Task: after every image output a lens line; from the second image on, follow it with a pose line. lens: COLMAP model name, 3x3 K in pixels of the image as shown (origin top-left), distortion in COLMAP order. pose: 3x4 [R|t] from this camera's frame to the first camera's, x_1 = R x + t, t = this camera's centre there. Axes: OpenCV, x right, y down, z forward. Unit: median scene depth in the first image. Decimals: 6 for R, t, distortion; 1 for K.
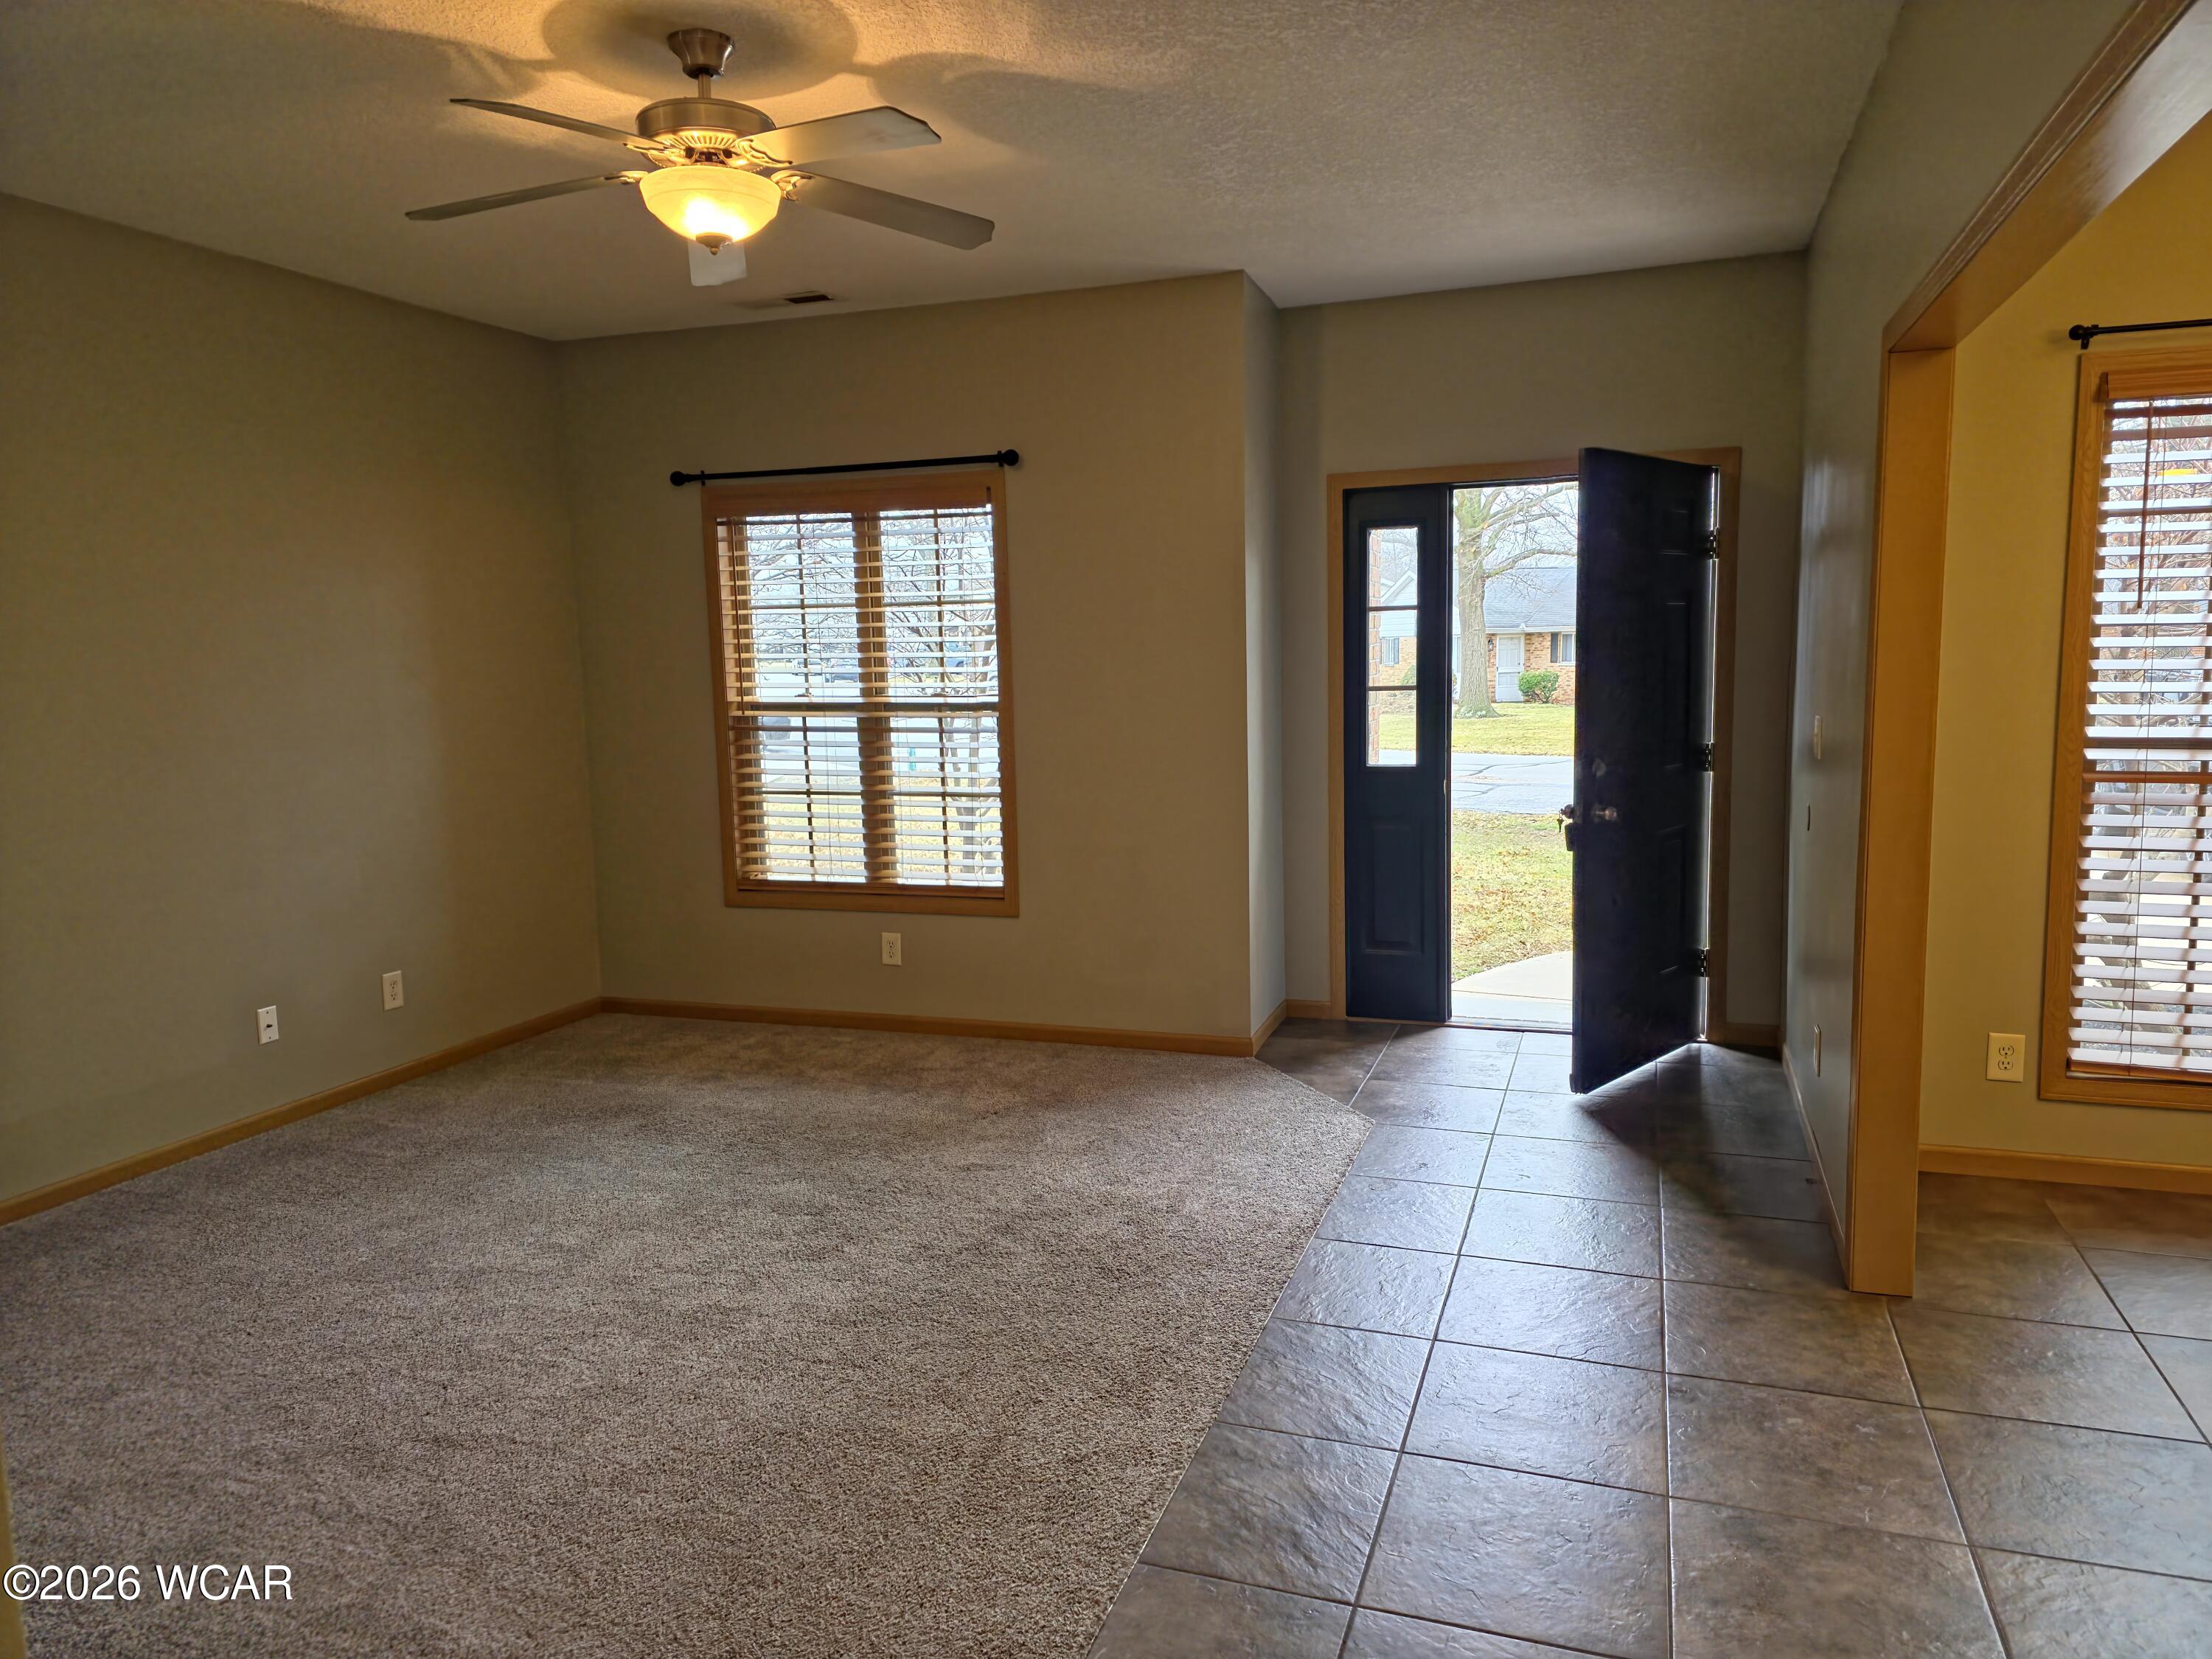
lens RADIAL K [[1497.3, 0, 1115.2], [0, 1497.3, 829.6], [0, 0, 1]] dist [0.058128, -0.049999]
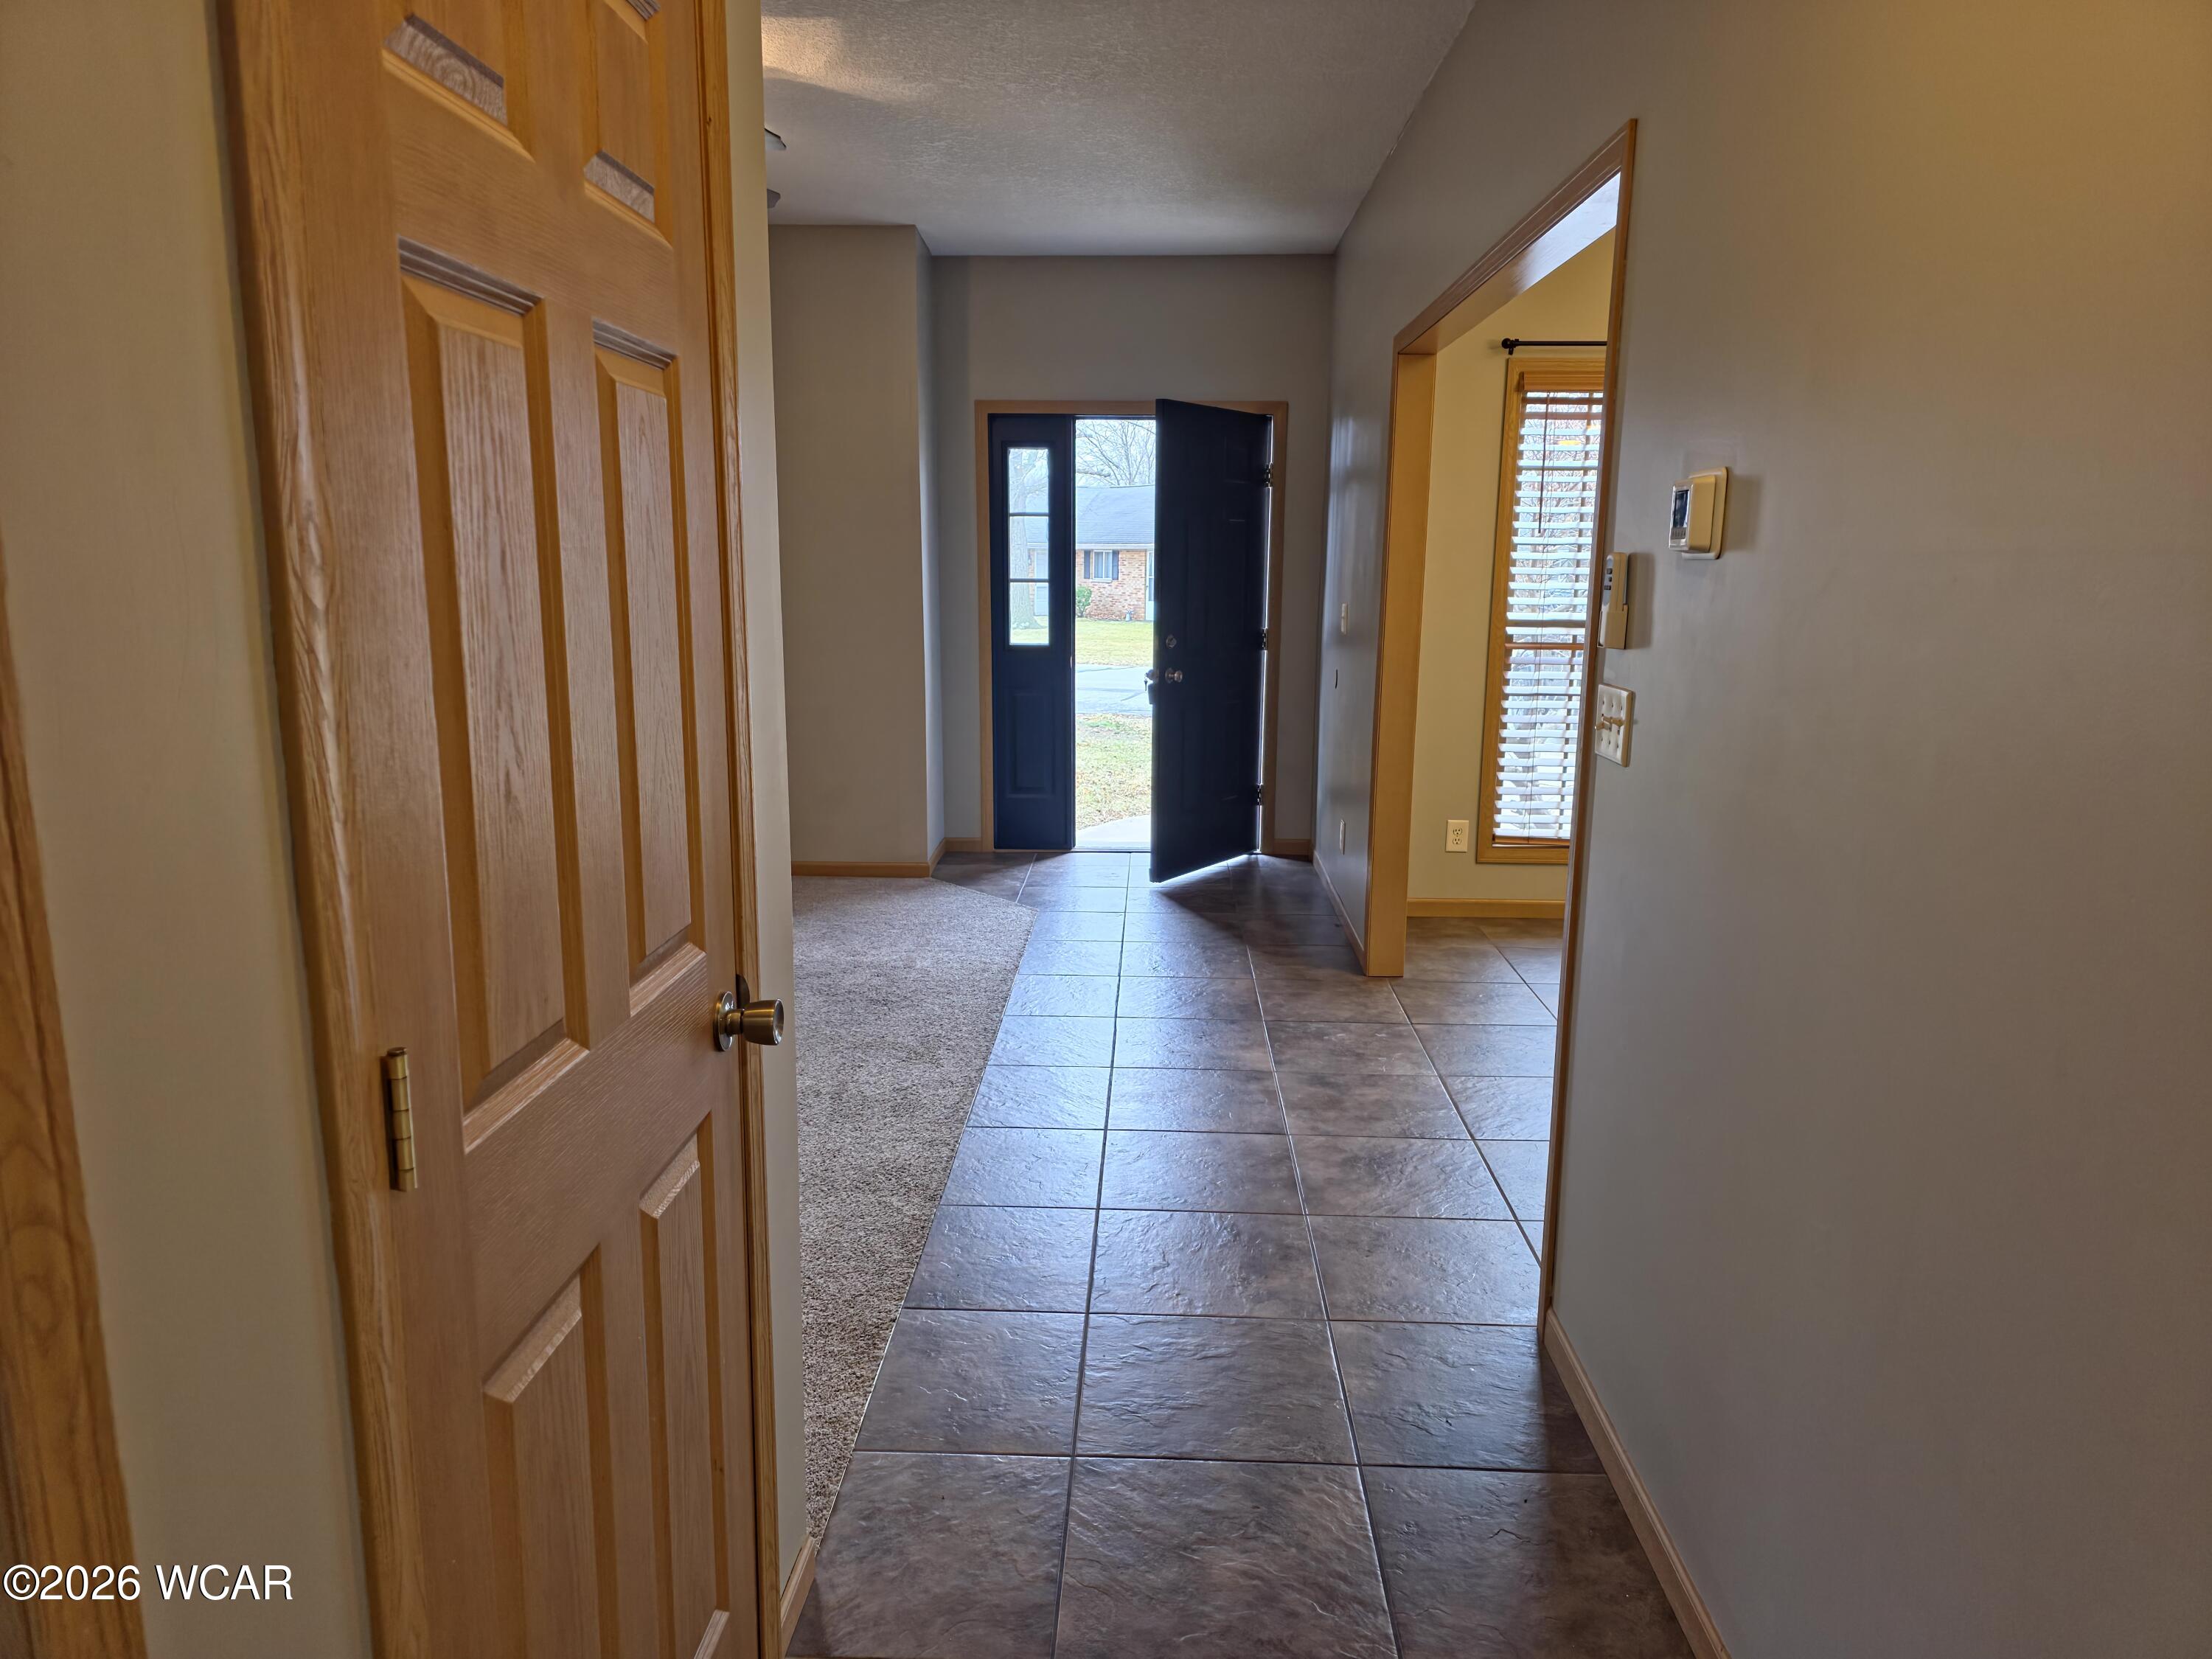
lens RADIAL K [[1497.3, 0, 1109.2], [0, 1497.3, 858.1], [0, 0, 1]] dist [0.058128, -0.049999]
pose [[0.953382, -0.029733, 0.300297, -0.192990], [0.007199, 0.997092, 0.075869, 0.059774], [-0.301680, -0.070170, 0.950824, -0.316413]]
